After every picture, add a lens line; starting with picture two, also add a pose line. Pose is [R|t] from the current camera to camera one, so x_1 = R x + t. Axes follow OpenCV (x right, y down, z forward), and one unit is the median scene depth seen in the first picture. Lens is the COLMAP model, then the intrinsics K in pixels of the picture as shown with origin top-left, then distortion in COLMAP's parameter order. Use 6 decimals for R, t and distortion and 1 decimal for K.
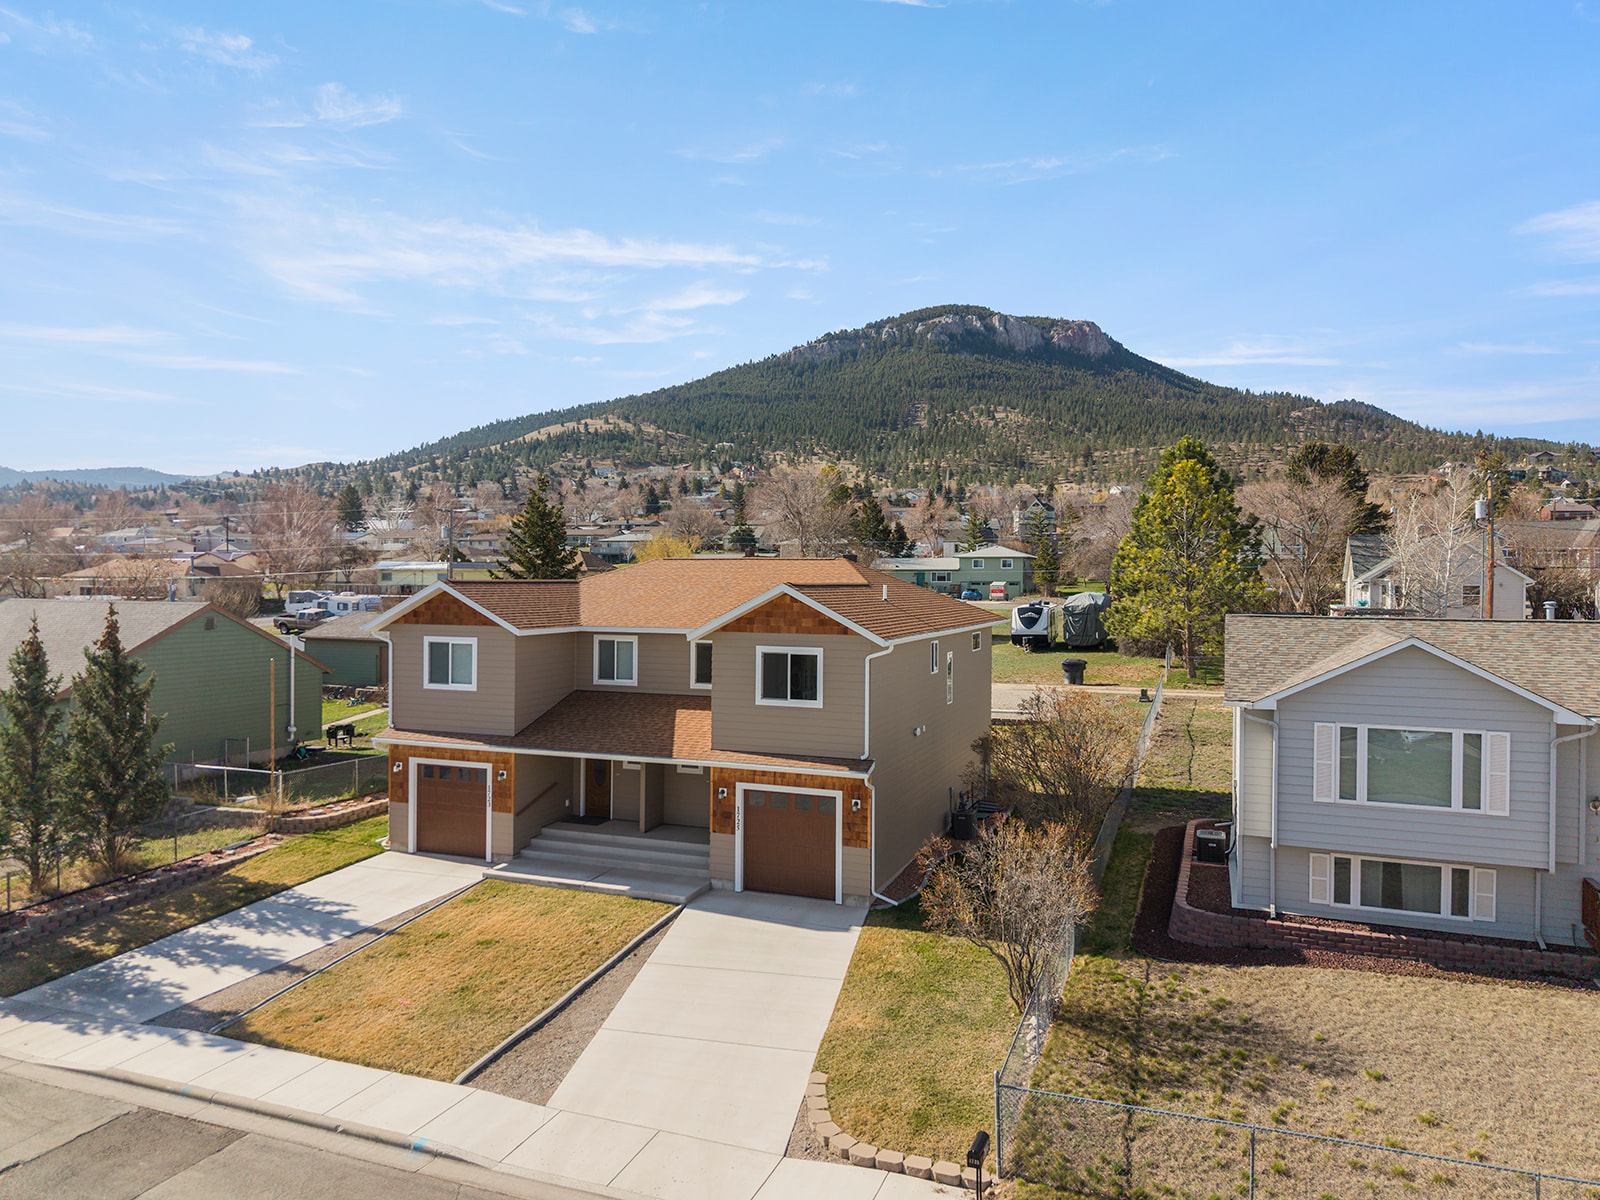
lens RADIAL K [[1067.6, 0, 809.7], [0, 1067.6, 600.7], [0, 0, 1]] dist [0.059445, -0.056285]
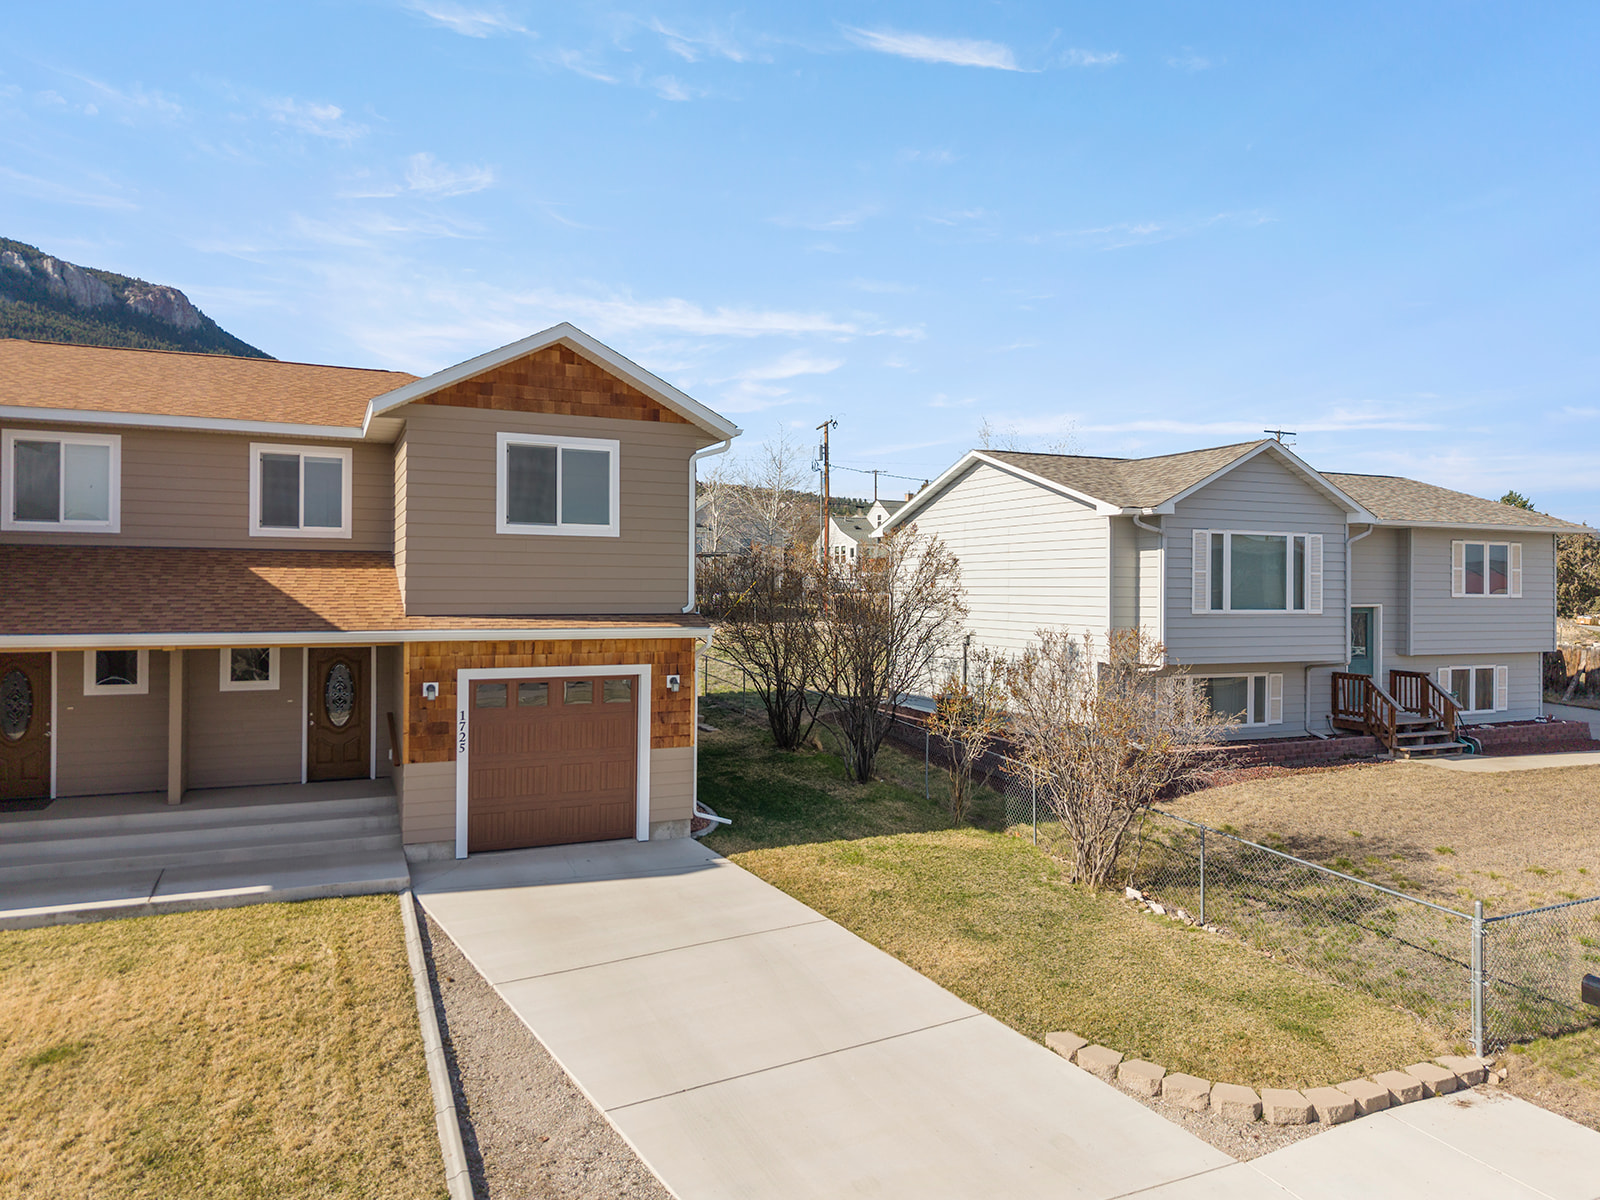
lens RADIAL K [[1067.6, 0, 809.7], [0, 1067.6, 600.7], [0, 0, 1]] dist [0.059445, -0.056285]
pose [[0.708211, -0.010243, 0.705926, -0.354439], [0.011953, 0.999925, 0.002517, 0.138576], [-0.705899, 0.006656, 0.708281, 0.473406]]
